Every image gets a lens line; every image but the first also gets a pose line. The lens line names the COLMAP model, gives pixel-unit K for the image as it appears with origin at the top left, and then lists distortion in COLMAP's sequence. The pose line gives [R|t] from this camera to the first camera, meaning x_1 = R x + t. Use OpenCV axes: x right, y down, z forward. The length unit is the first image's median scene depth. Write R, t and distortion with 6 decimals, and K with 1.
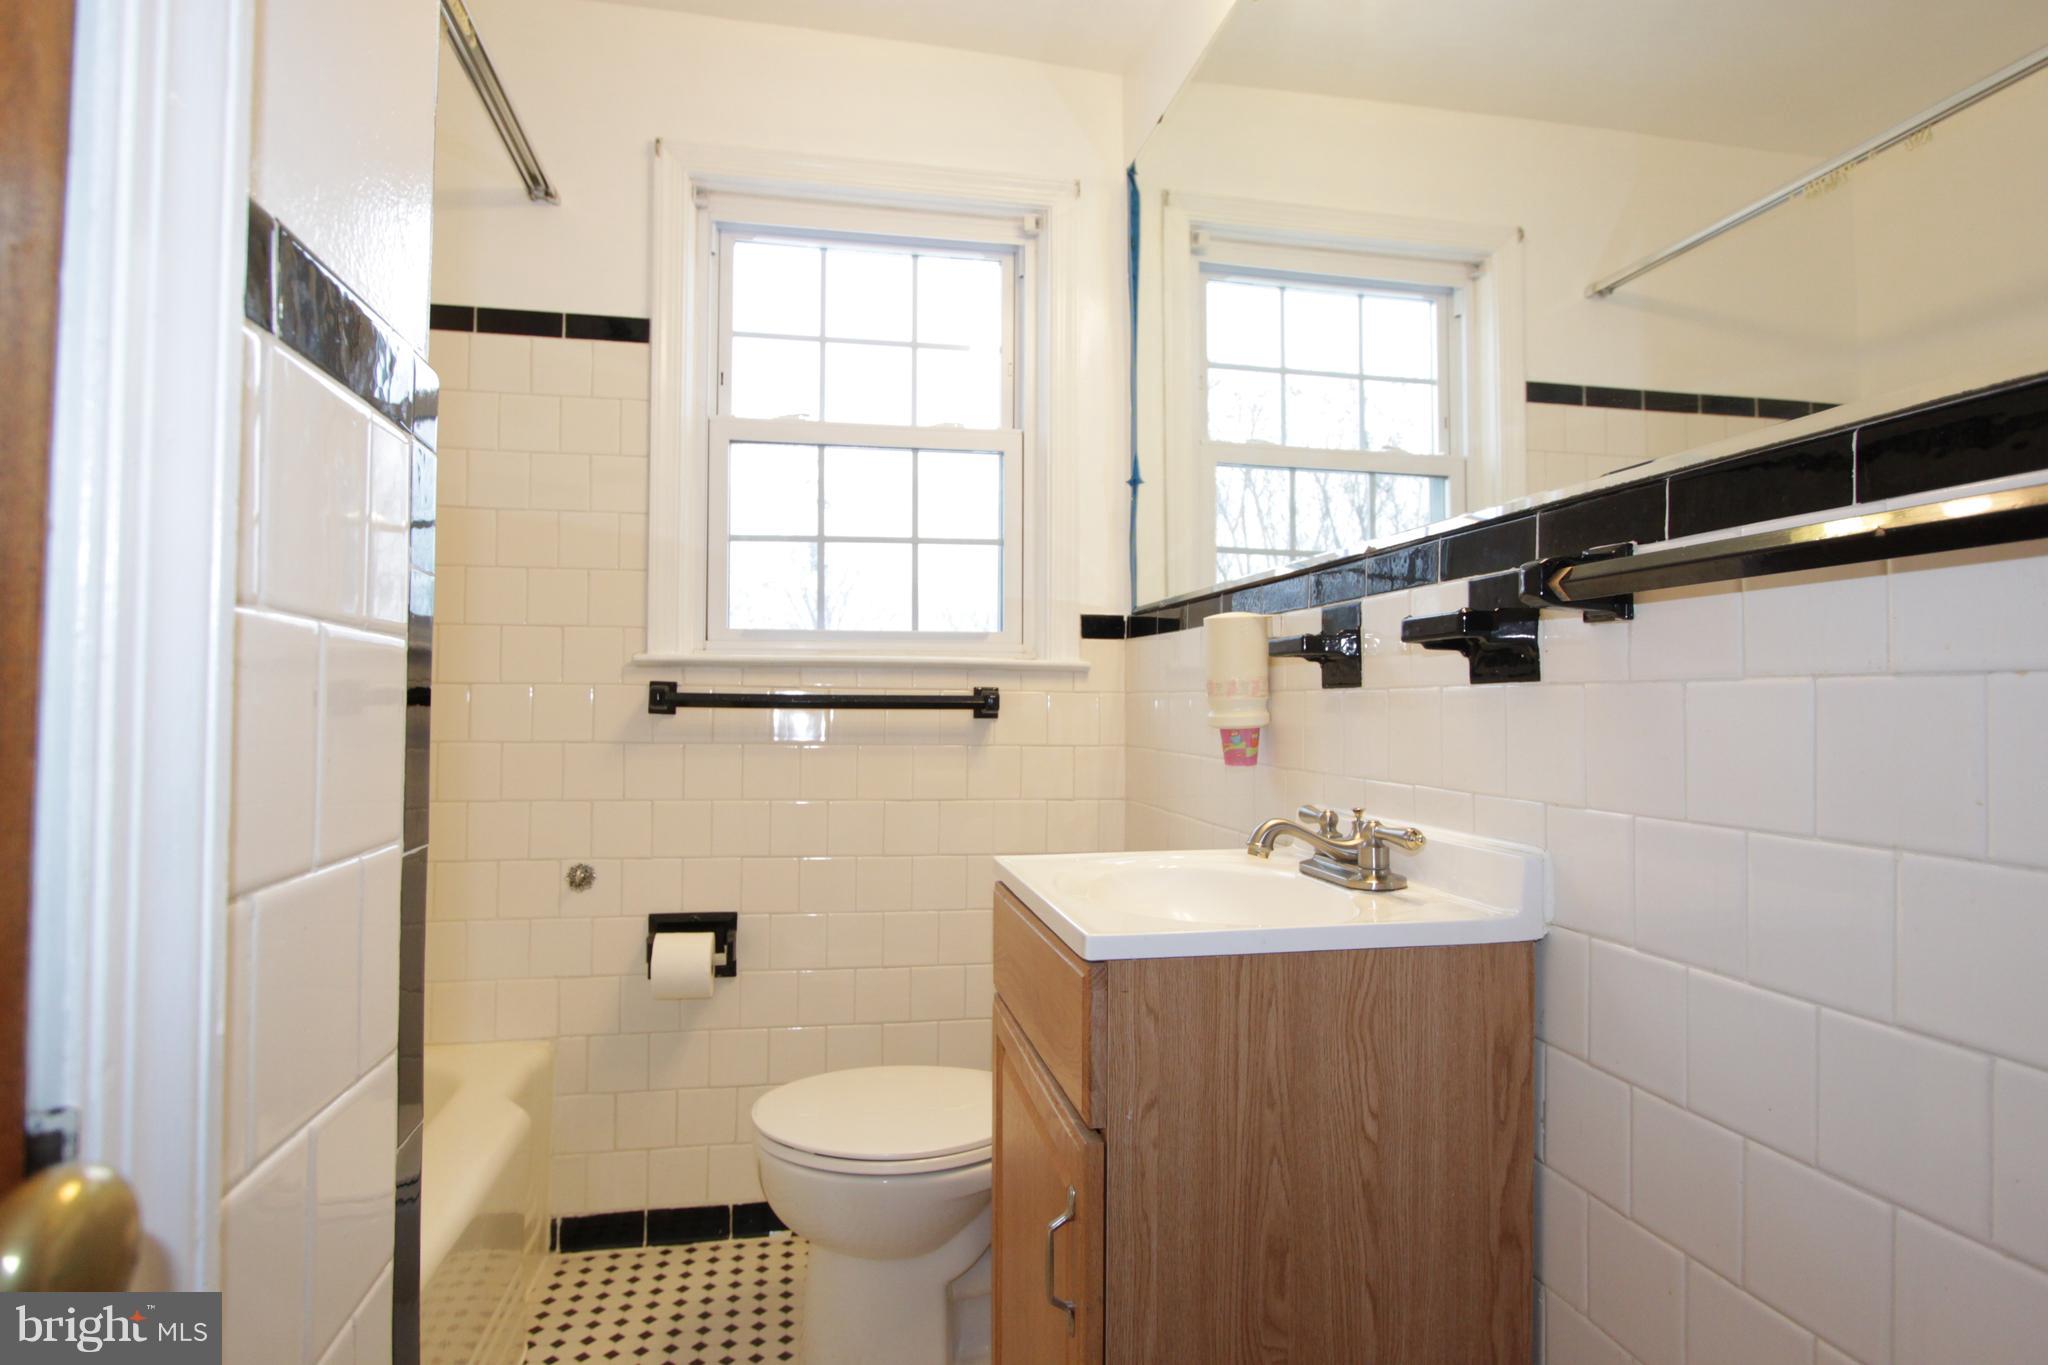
lens RADIAL K [[1091.6, 0, 1015.7], [0, 1091.6, 679.9], [0, 0, 1]] dist [-0.011607, -0.000369]
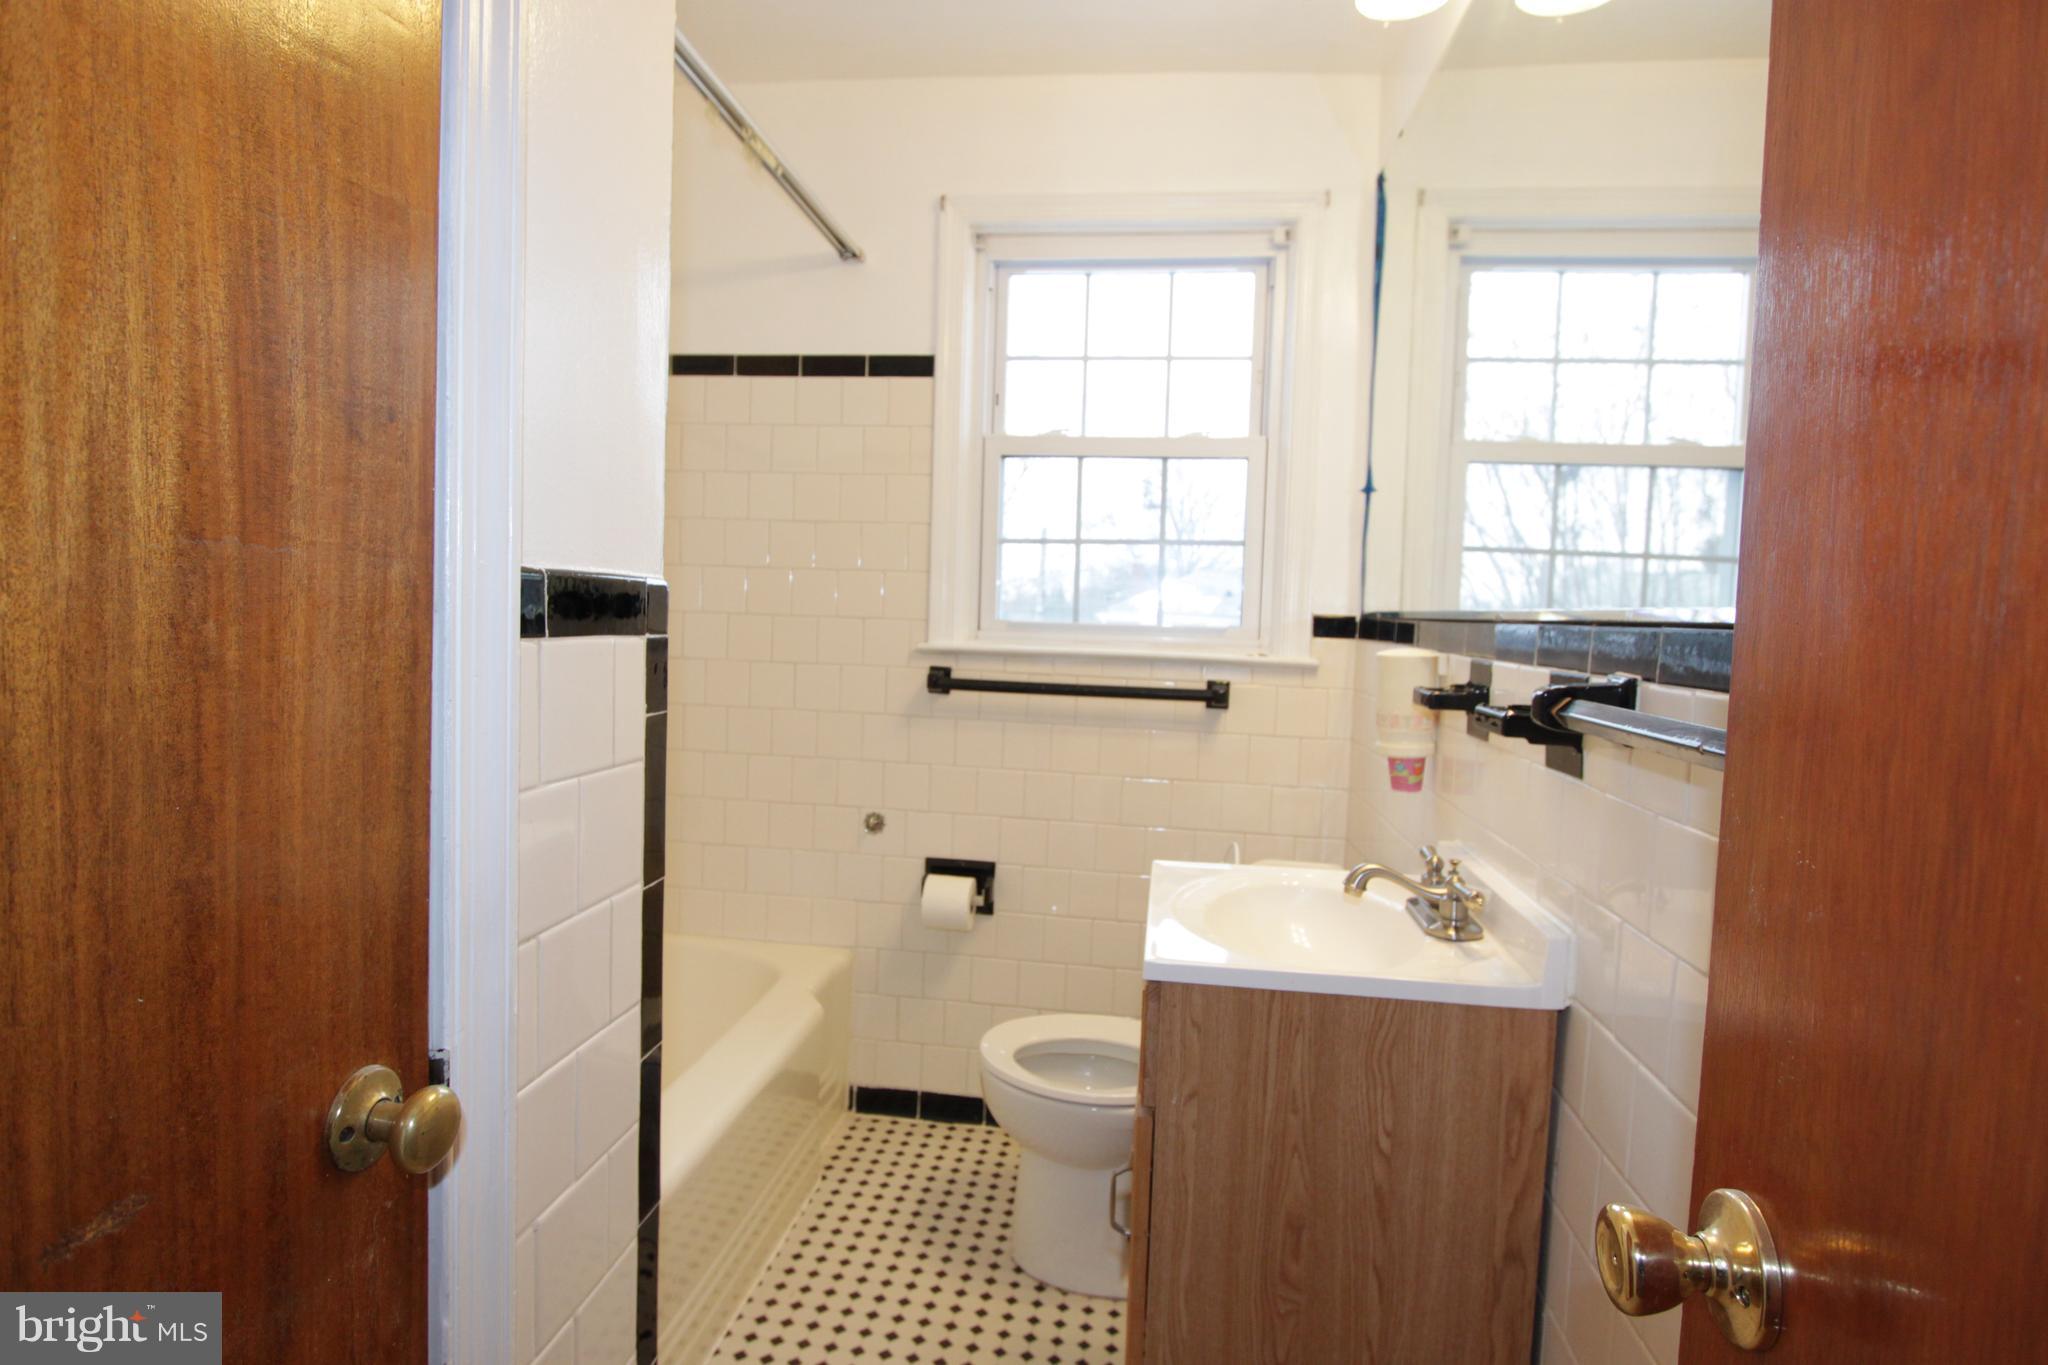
lens RADIAL K [[1096.0, 0, 1016.7], [0, 1096.0, 680.6], [0, 0, 1]] dist [-0.011870, -0.000006]
pose [[0.945288, 0.047780, -0.322719, 0.149339], [-0.020252, 0.995903, 0.088128, -0.094145], [0.325607, -0.076771, 0.942383, -0.109577]]
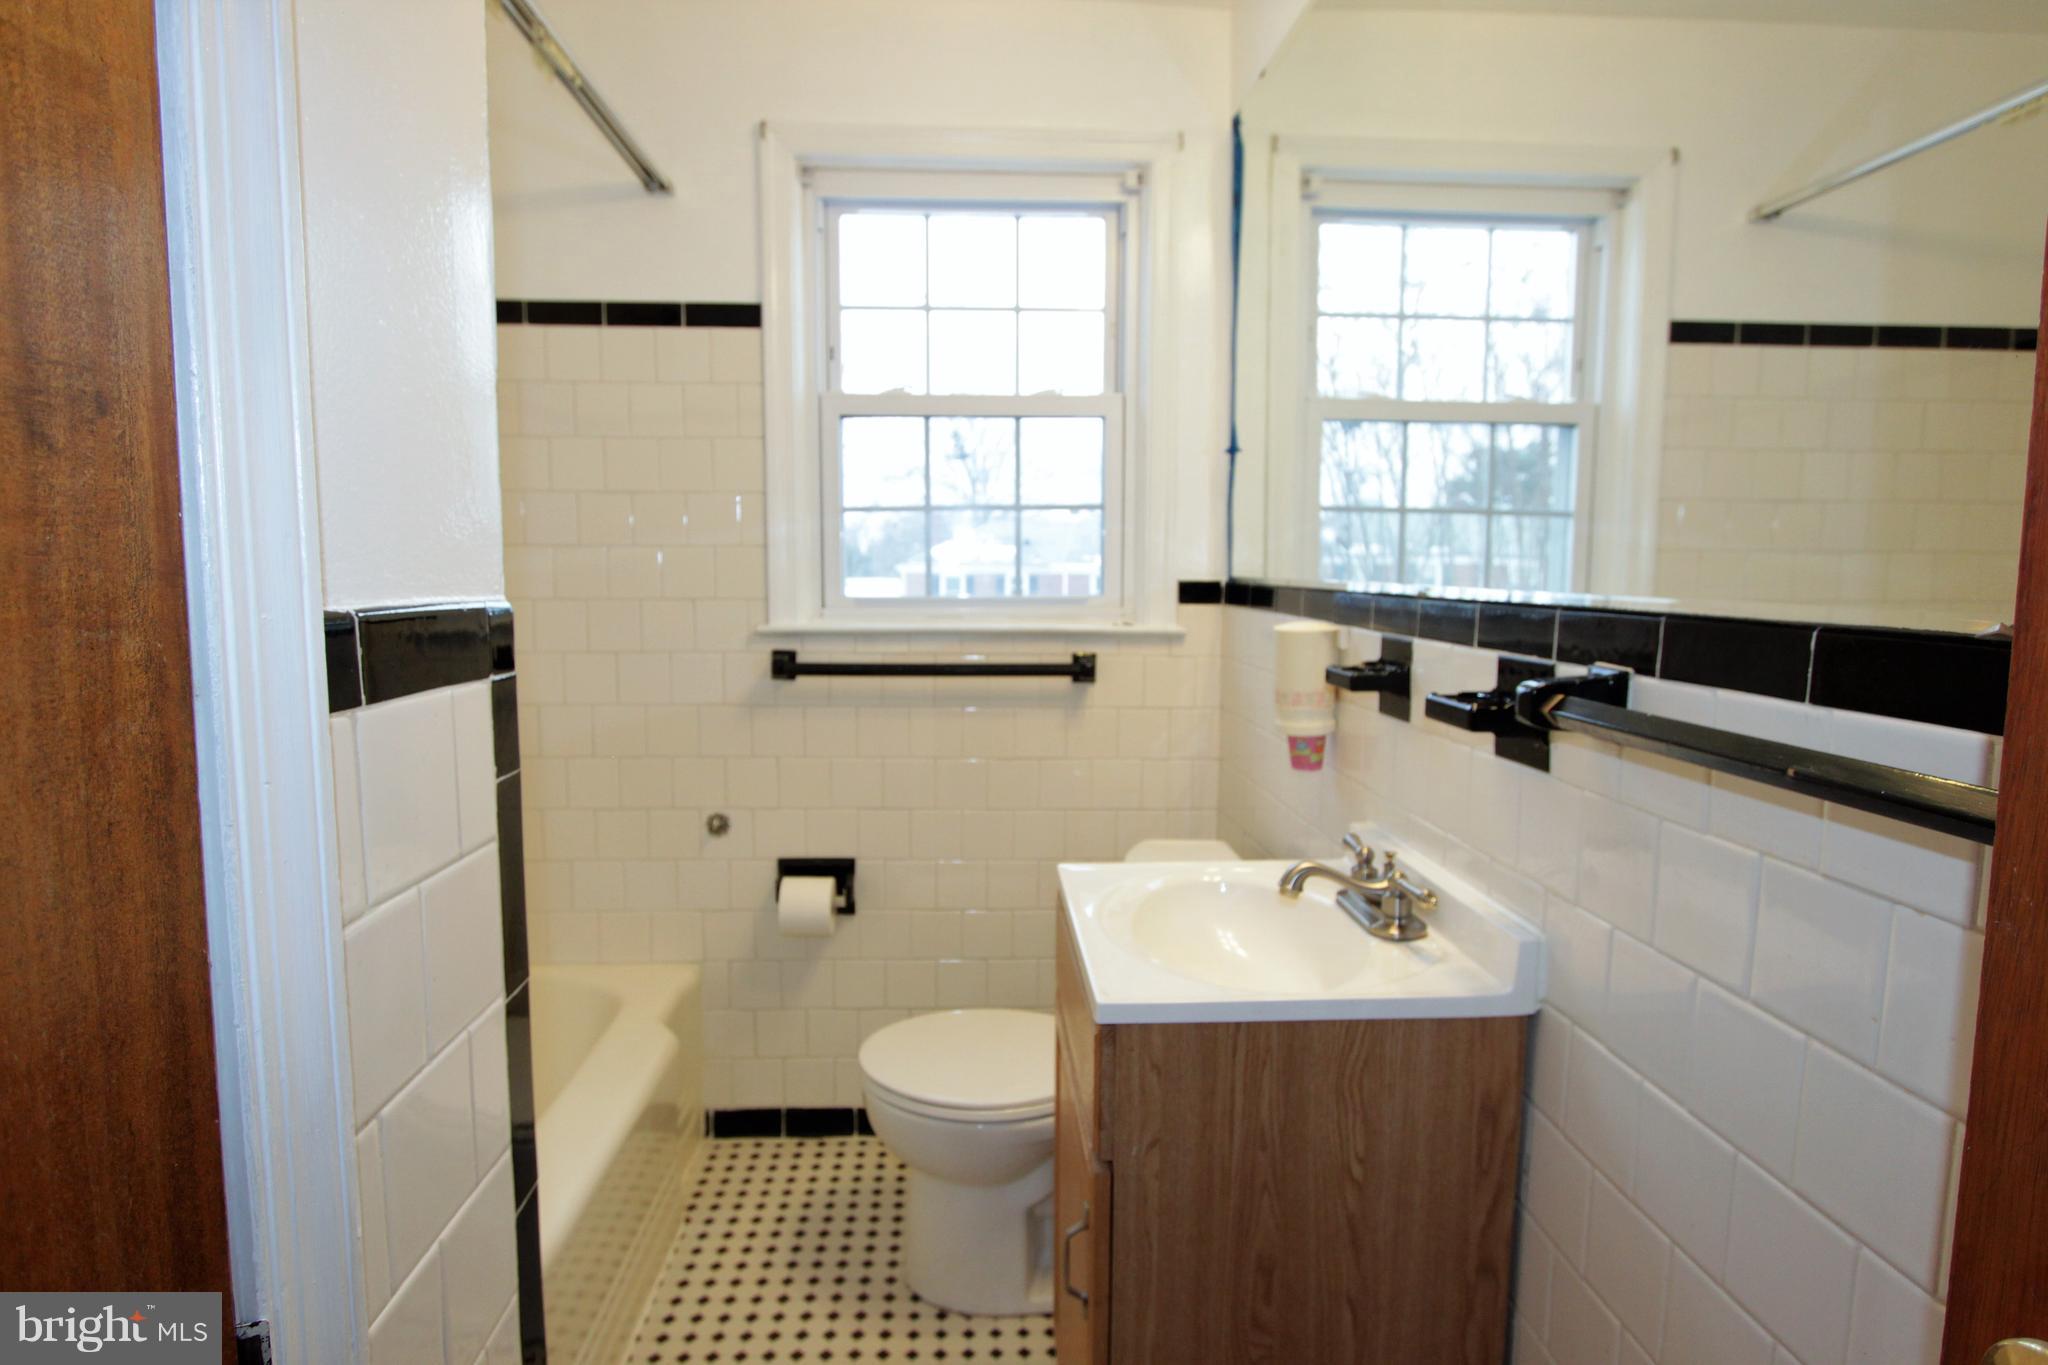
lens RADIAL K [[1091.6, 0, 1015.7], [0, 1091.6, 679.9], [0, 0, 1]] dist [-0.011607, -0.000369]
pose [[0.989423, 0.014720, -0.144310, 0.064926], [0.004403, 0.991333, 0.131301, -0.115175], [0.144992, -0.130548, 0.980783, -0.039296]]
